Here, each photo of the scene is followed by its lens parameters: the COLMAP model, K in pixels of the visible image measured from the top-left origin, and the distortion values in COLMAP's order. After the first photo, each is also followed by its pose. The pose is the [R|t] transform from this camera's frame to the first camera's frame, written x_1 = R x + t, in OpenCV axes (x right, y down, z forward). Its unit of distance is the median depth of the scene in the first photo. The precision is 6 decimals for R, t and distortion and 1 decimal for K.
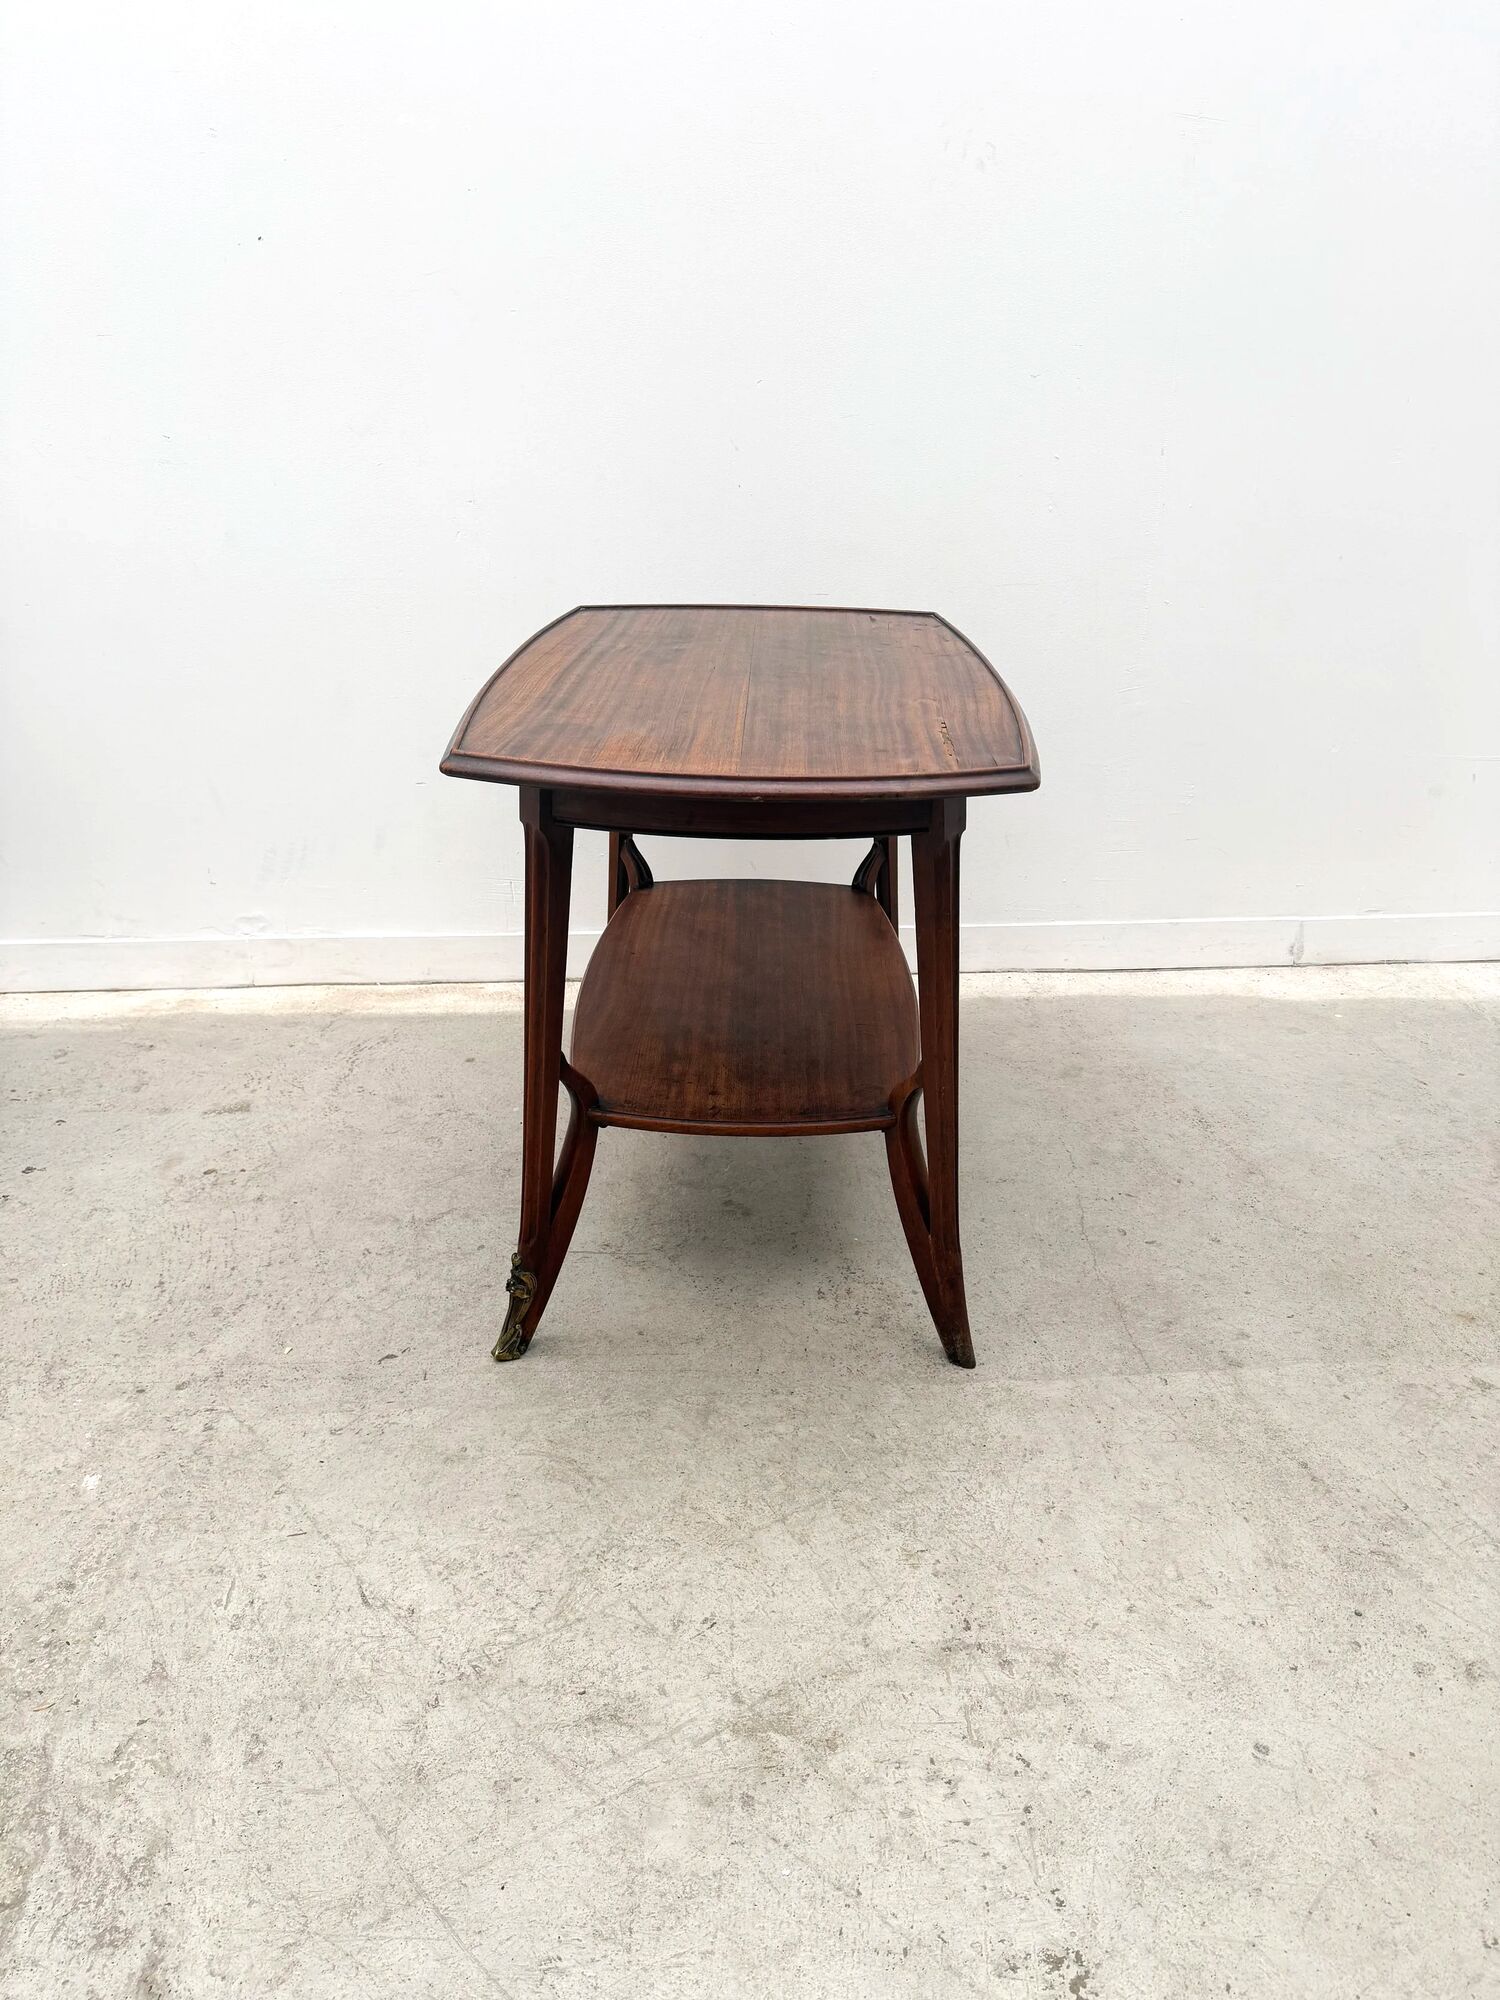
lens RADIAL K [[1393.1, 0, 750.0], [0, 1393.1, 1000.0], [0, 0, 1]] dist [0.119670, -0.187240]
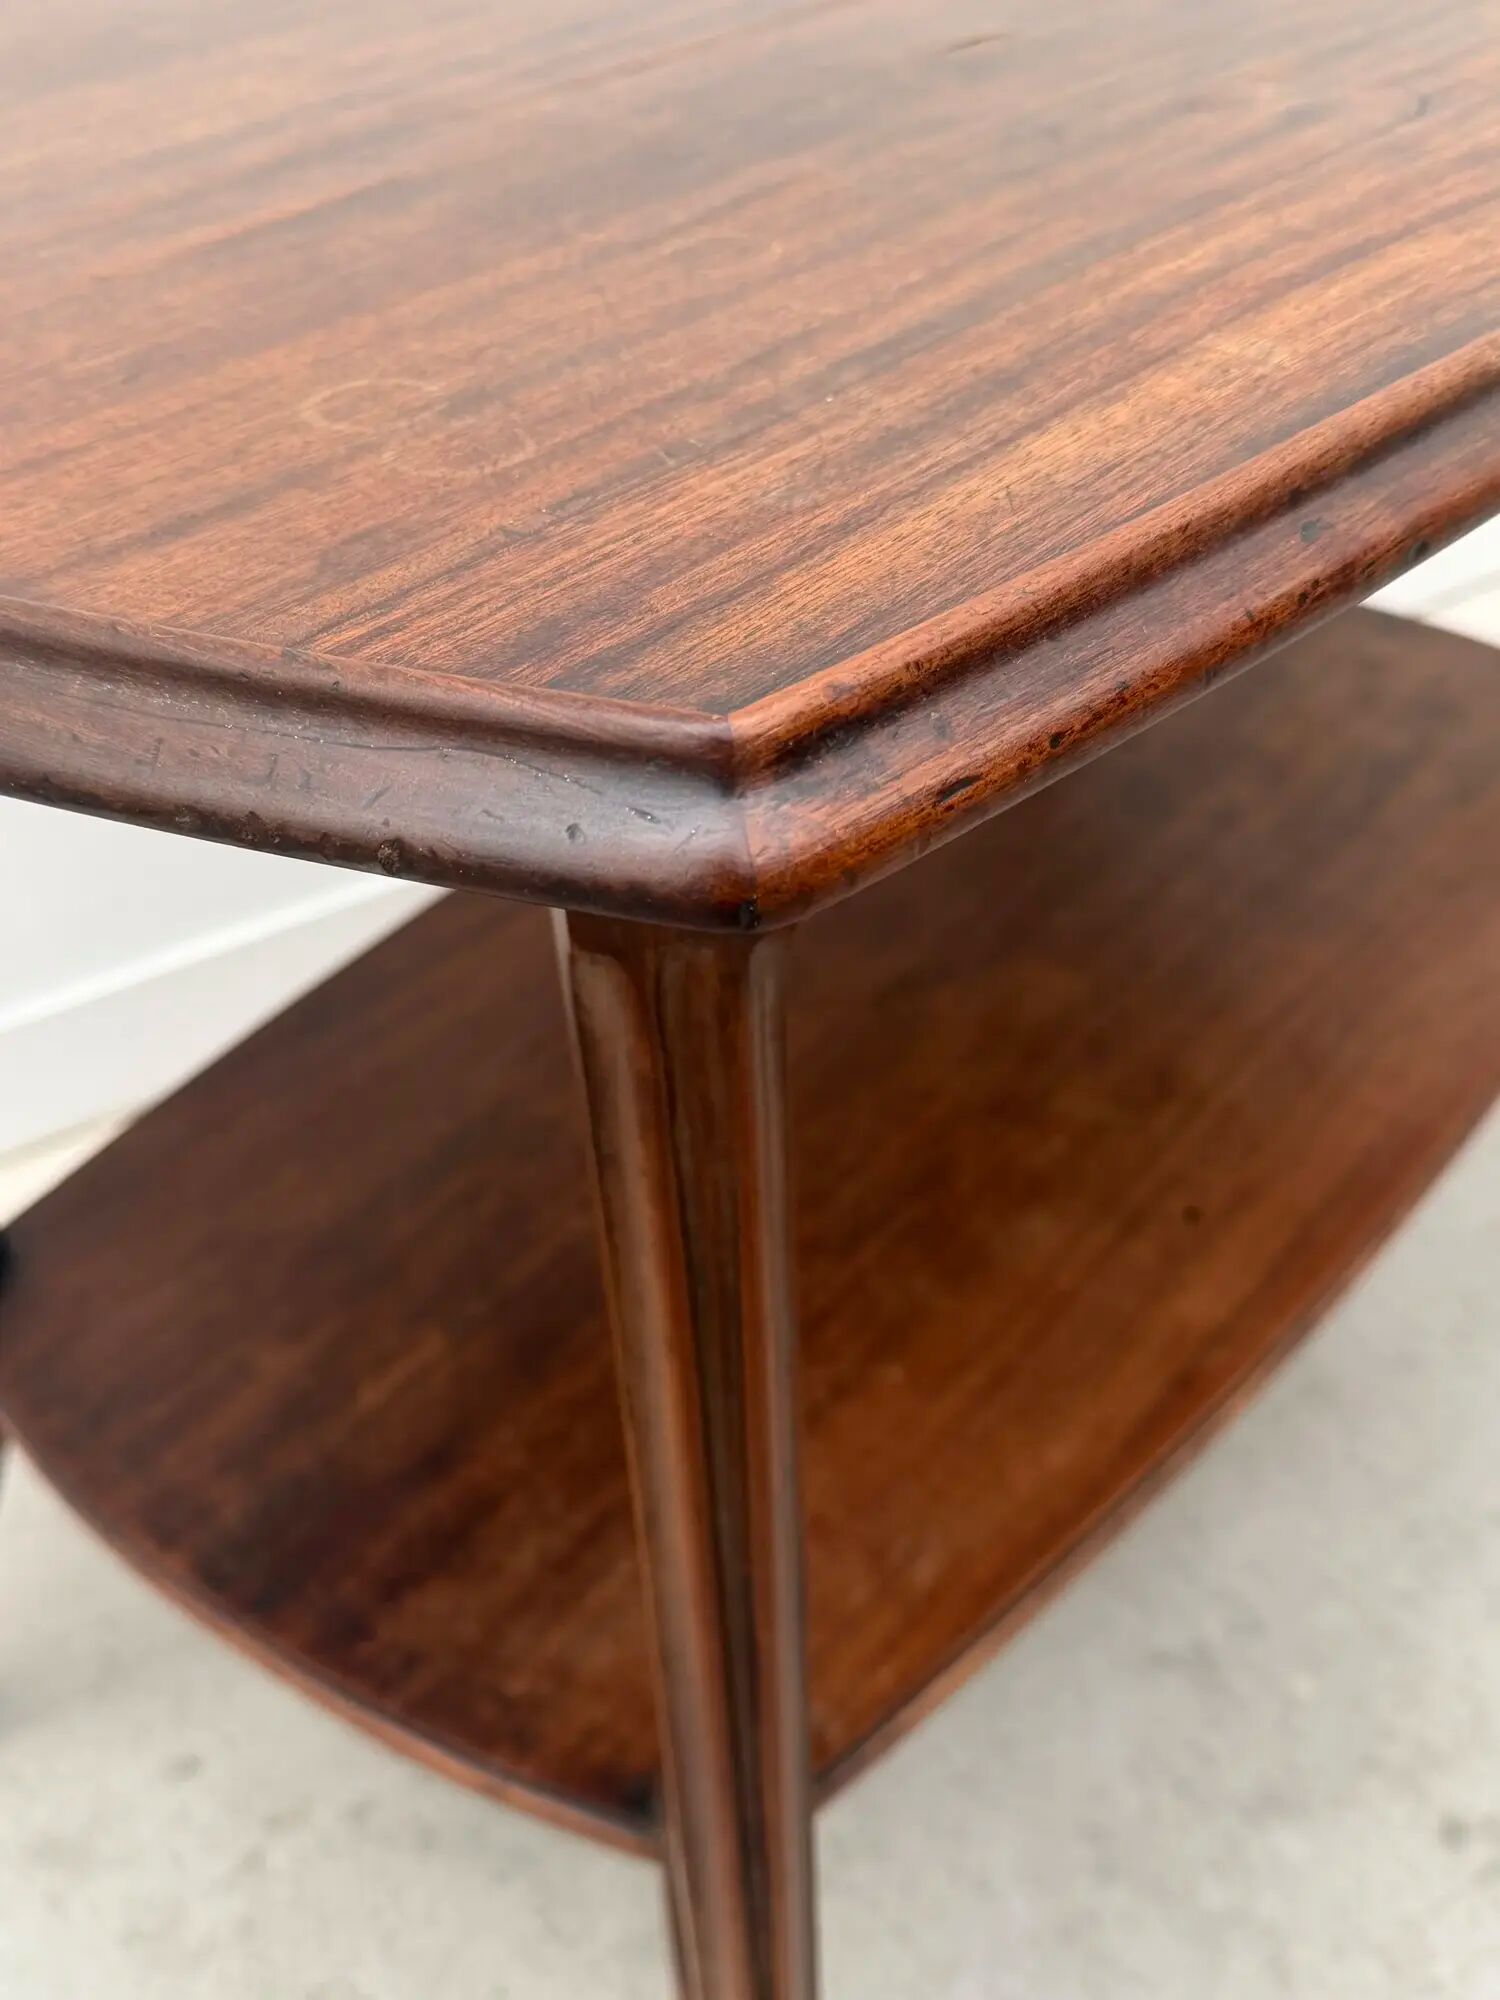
lens RADIAL K [[2037.9, 0, 750.0], [0, 2037.9, 1000.0], [0, 0, 1]] dist [0.201162, -0.510244]
pose [[0.873457, -0.321764, 0.365434, -0.318461], [0.238958, 0.937207, 0.254053, -0.220414], [-0.424232, -0.134581, 0.895497, 0.839137]]
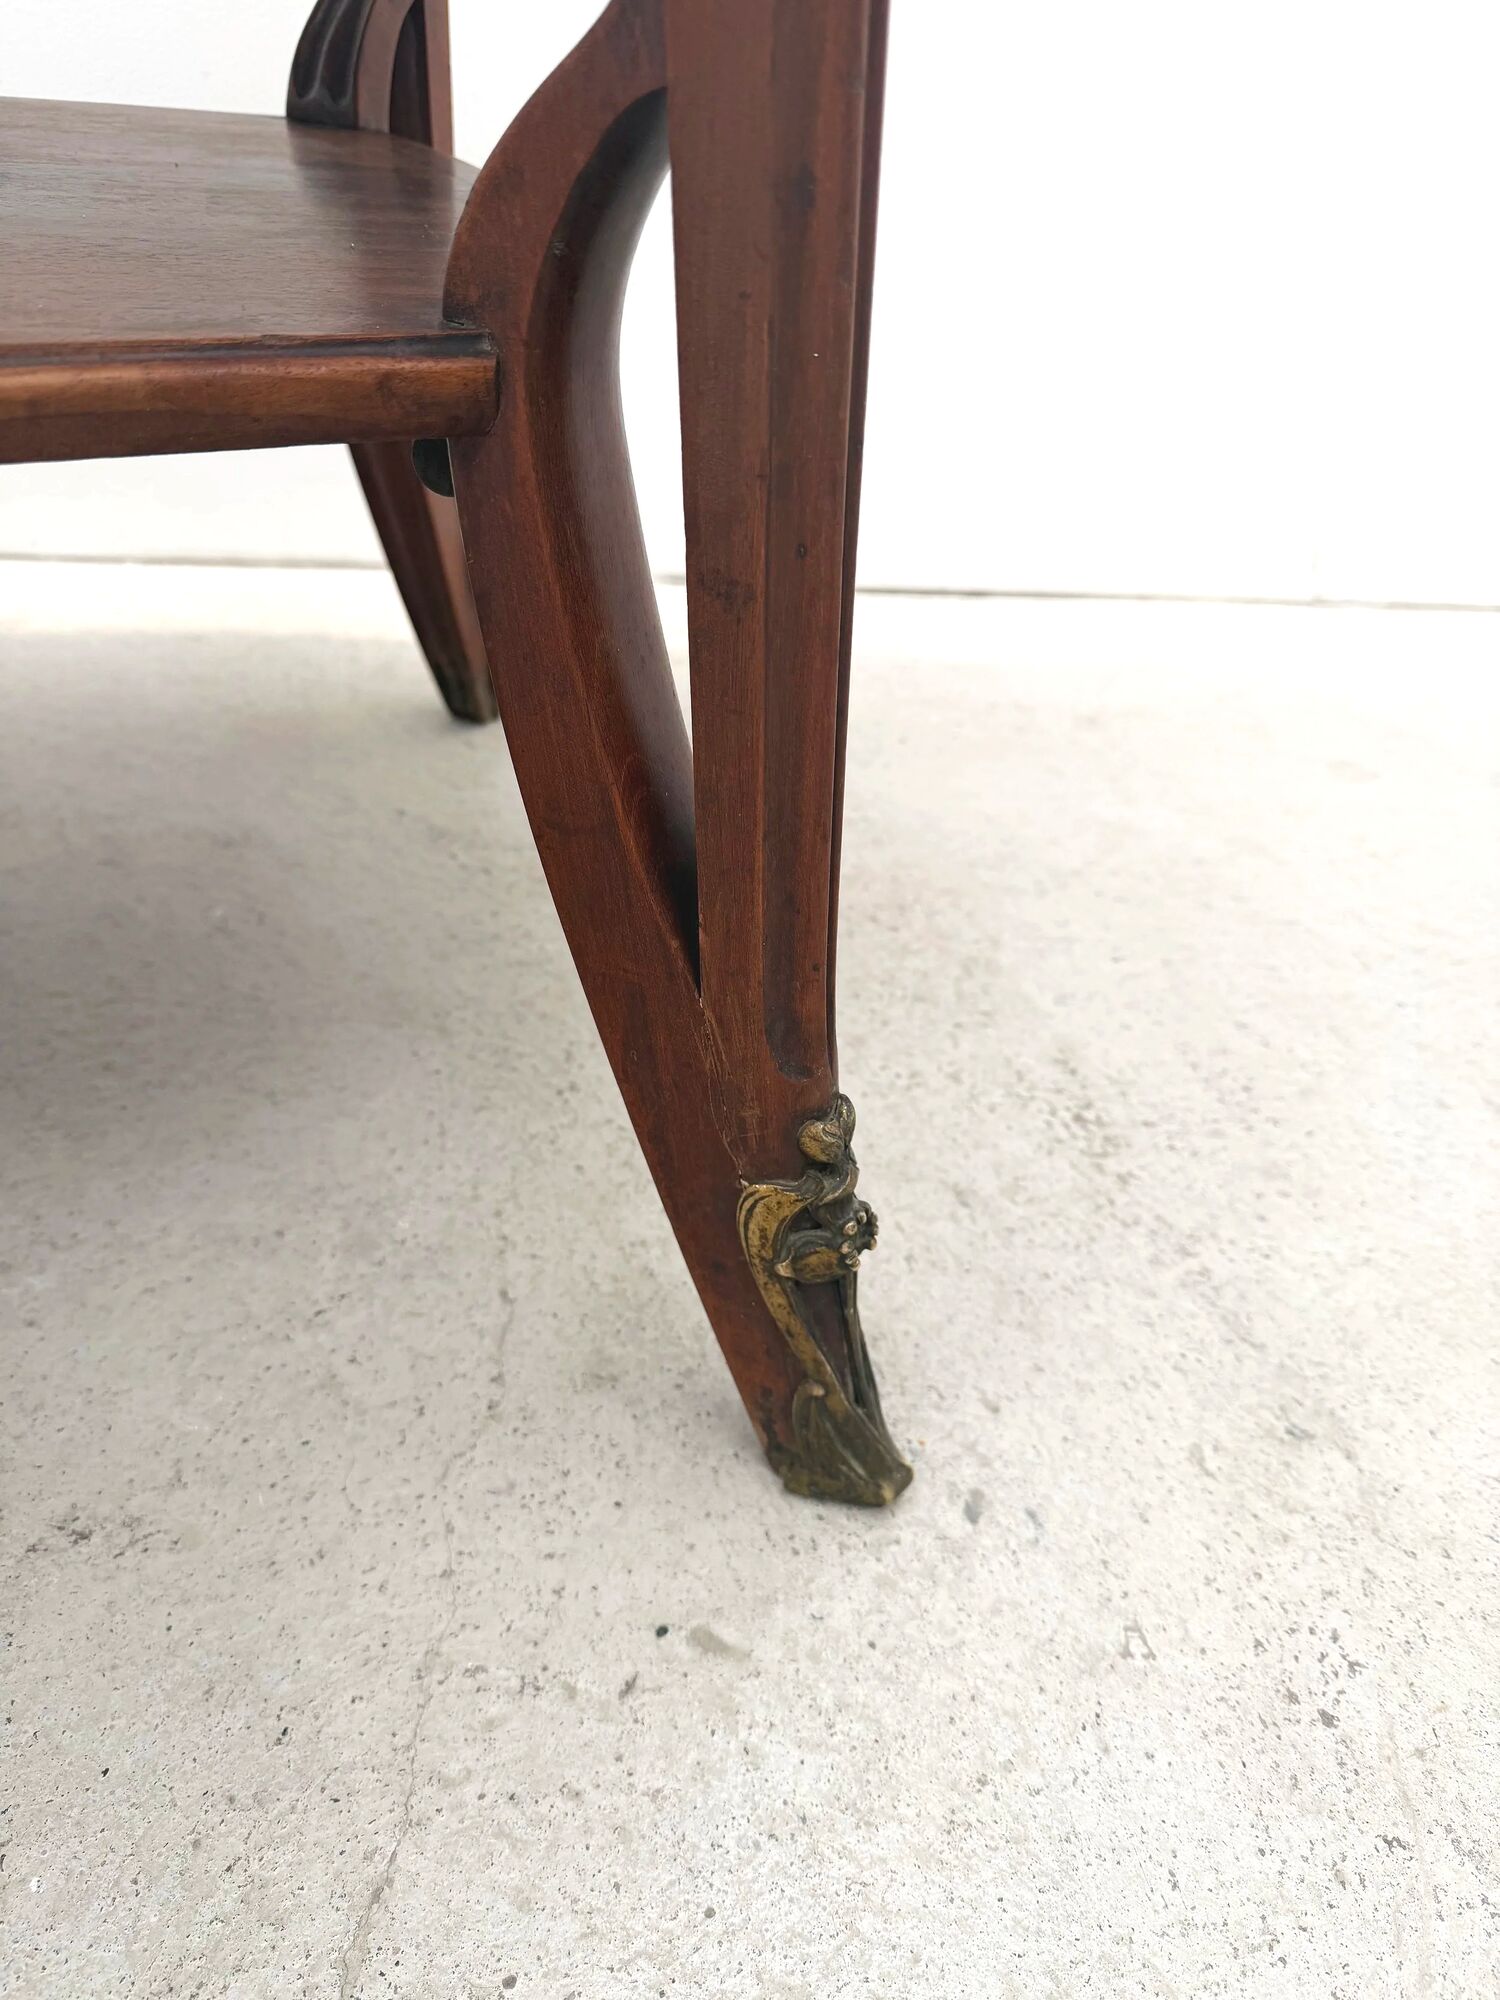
lens RADIAL K [[1466.4, 0, 750.0], [0, 1466.4, 1000.0], [0, 0, 1]] dist [0.074541, -0.190898]
pose [[0.992524, 0.021011, 0.120231, 0.313236], [-0.045119, 0.978453, 0.201478, 0.019521], [-0.113407, -0.205397, 0.972086, 1.035209]]
